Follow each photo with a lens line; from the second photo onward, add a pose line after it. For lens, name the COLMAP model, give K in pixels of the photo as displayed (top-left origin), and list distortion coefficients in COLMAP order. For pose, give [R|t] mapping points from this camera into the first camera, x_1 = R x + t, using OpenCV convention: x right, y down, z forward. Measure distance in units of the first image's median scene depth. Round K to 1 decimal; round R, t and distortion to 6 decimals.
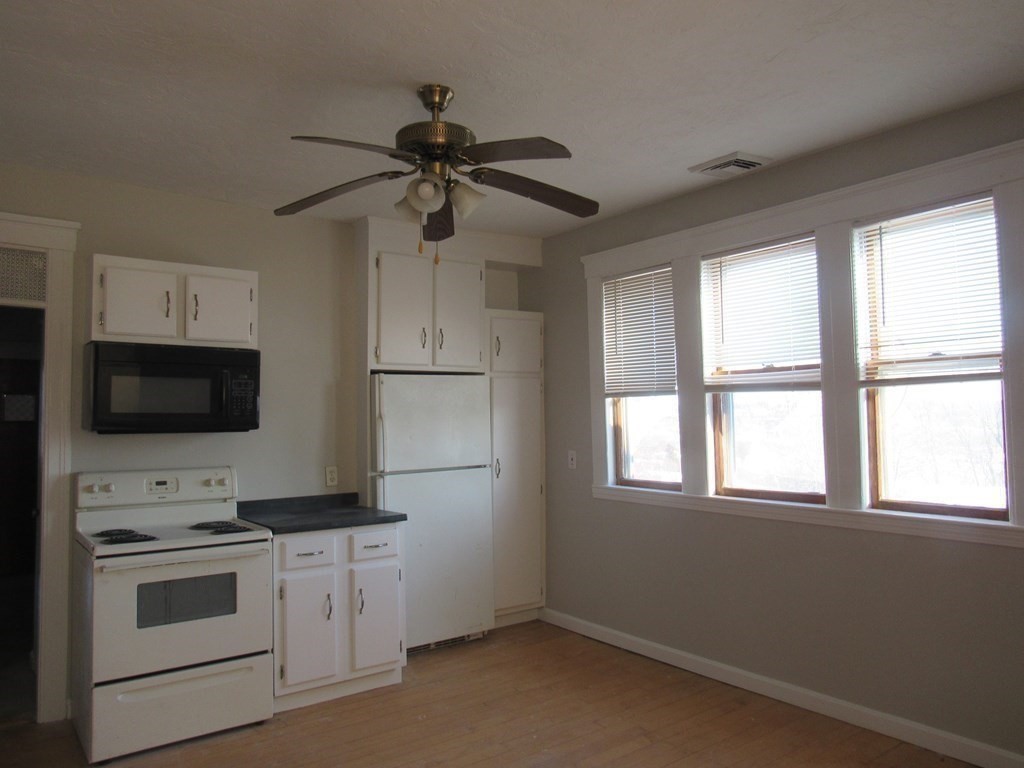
lens RADIAL K [[731.2, 0, 512.0], [0, 731.2, 384.0], [0, 0, 1]] dist [-0.037914, 0.000967]
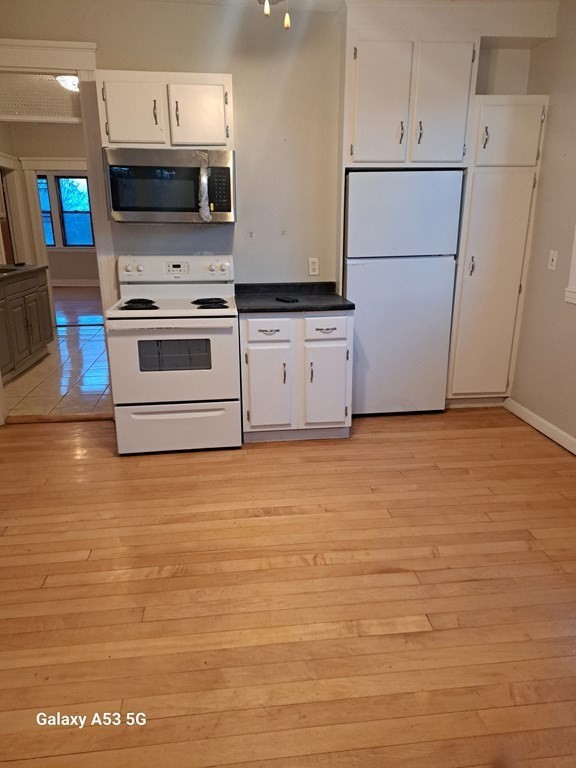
lens RADIAL K [[536.9, 0, 290.8], [0, 536.9, 392.2], [0, 0, 1]] dist [0.080064, -0.107017]
pose [[0.863281, 0.160017, -0.478686, 0.202483], [0.016337, 0.939057, 0.343374, 0.017406], [0.504459, -0.304248, 0.808055, 0.236542]]
